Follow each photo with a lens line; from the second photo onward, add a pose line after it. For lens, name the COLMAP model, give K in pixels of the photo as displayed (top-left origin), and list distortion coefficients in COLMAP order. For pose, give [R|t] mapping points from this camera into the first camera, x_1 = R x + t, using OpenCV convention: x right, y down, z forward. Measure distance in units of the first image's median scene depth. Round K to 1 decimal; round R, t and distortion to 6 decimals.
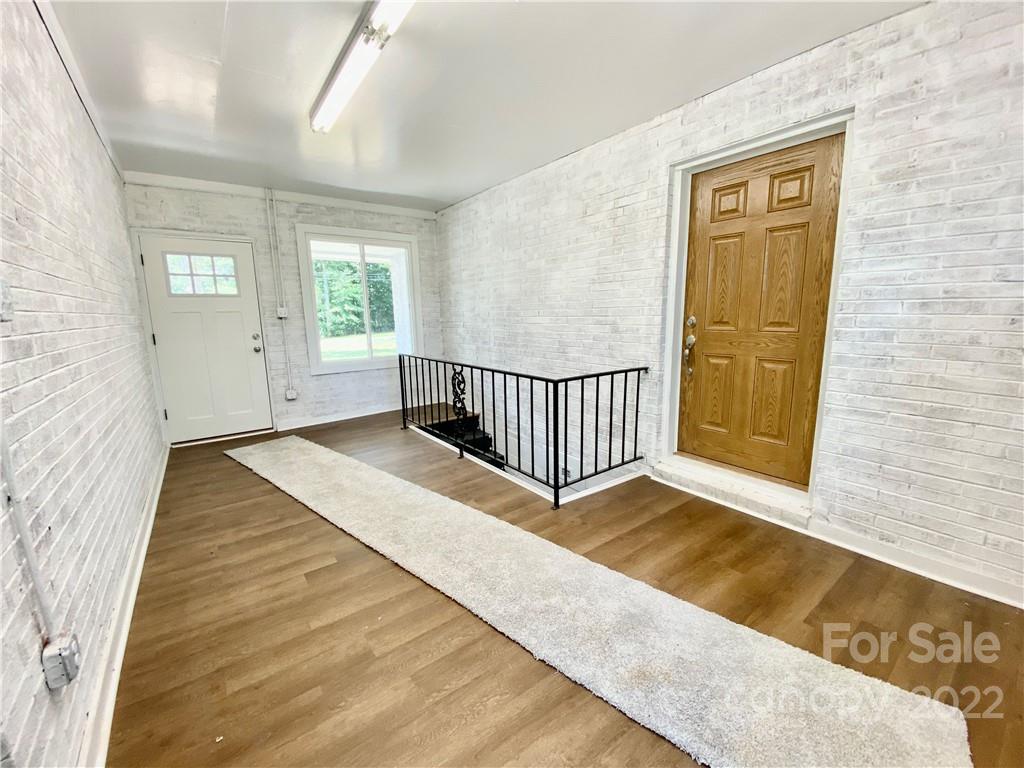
lens RADIAL K [[417.1, 0, 513.4], [0, 417.1, 385.7], [0, 0, 1]] dist [-0.002317, -0.006155]
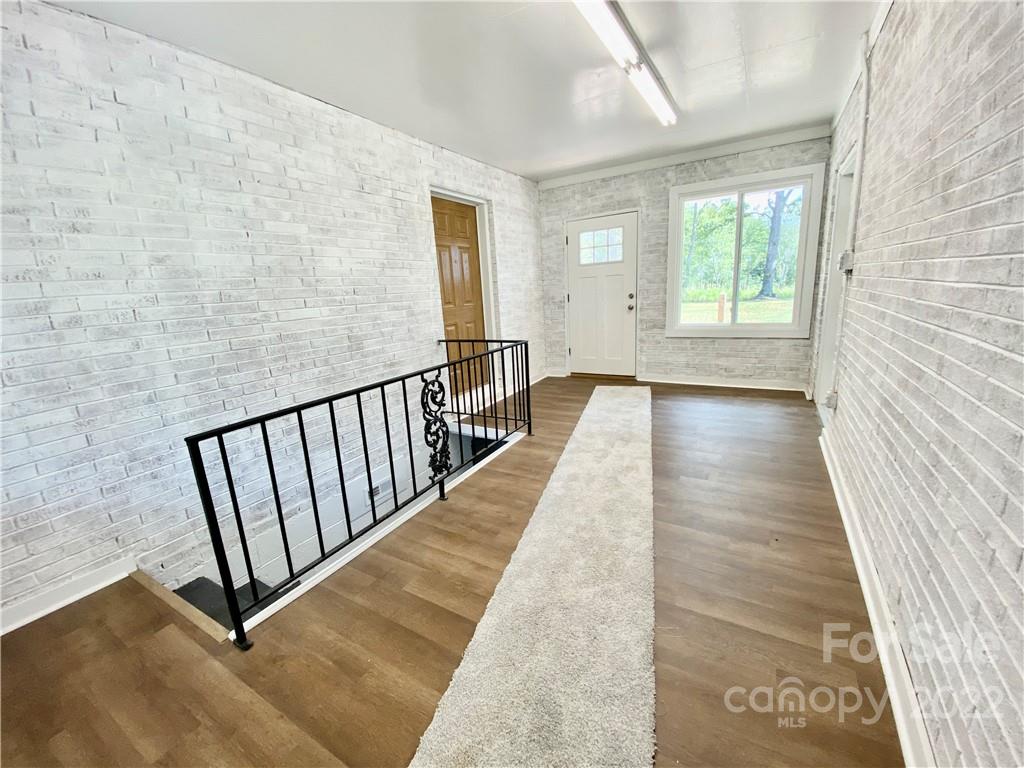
lens RADIAL K [[417.1, 0, 511.5], [0, 417.1, 381.5], [0, 0, 1]] dist [-0.002317, -0.006155]
pose [[-0.398006, -0.166060, 0.902228, -0.823543], [0.214041, 0.939528, 0.267347, -0.191482], [-0.892064, 0.299519, -0.338394, 1.128738]]
